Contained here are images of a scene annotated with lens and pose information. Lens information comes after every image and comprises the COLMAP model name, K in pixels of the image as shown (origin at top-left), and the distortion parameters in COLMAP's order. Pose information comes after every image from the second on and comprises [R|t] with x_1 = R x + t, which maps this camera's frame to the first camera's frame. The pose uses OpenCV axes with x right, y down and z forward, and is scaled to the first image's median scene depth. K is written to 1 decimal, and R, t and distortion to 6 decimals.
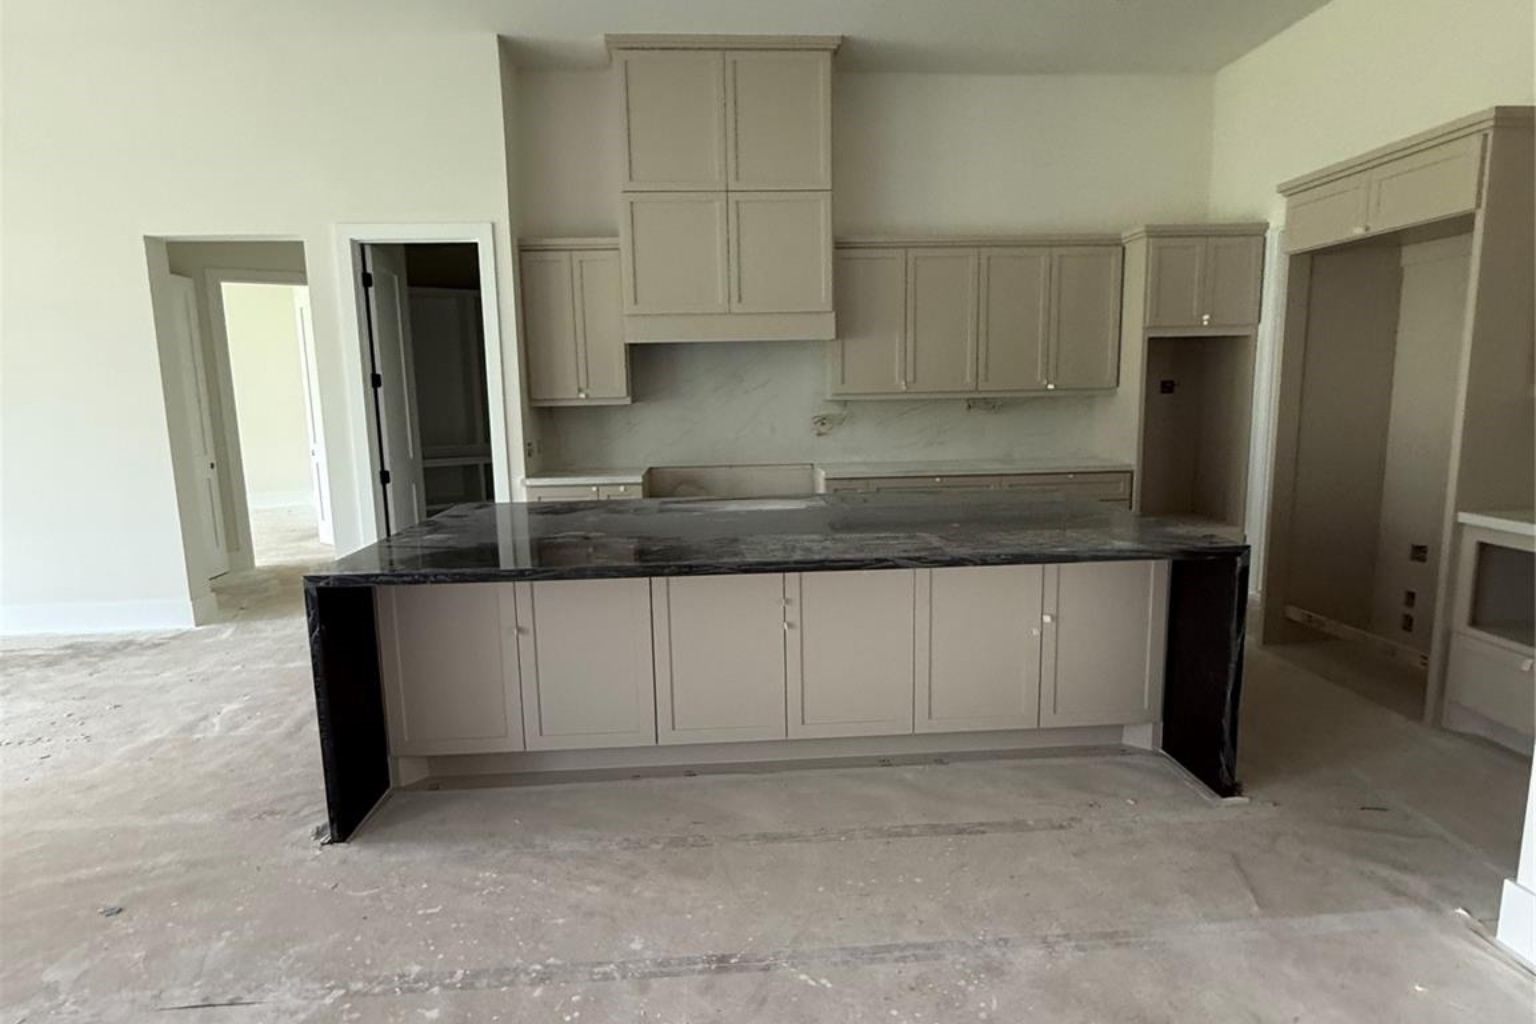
lens RADIAL K [[841.6, 0, 768.0], [0, 841.6, 512.0], [0, 0, 1]] dist [-0.000233, 0.001050]
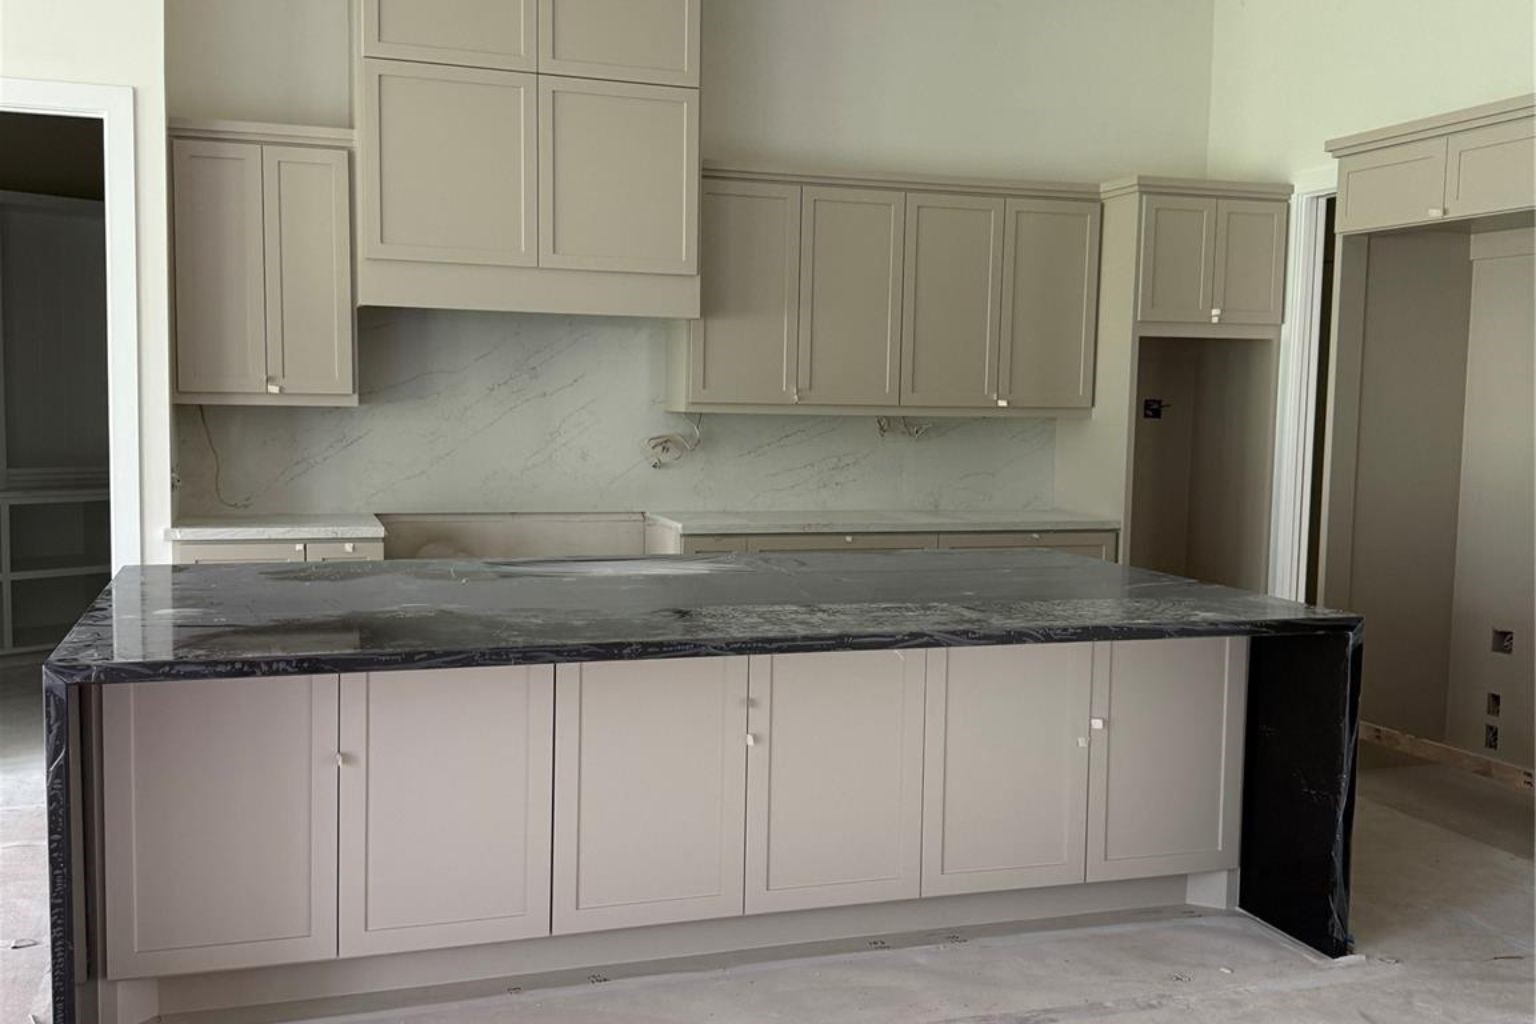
lens RADIAL K [[1495.3, 0, 768.0], [0, 1495.3, 512.0], [0, 0, 1]] dist [0.189828, -0.440861]
pose [[0.964487, 0.016851, 0.263593, -0.175736], [0.001079, 0.997703, -0.067729, 0.020902], [-0.264129, 0.065608, 0.962253, -0.110935]]
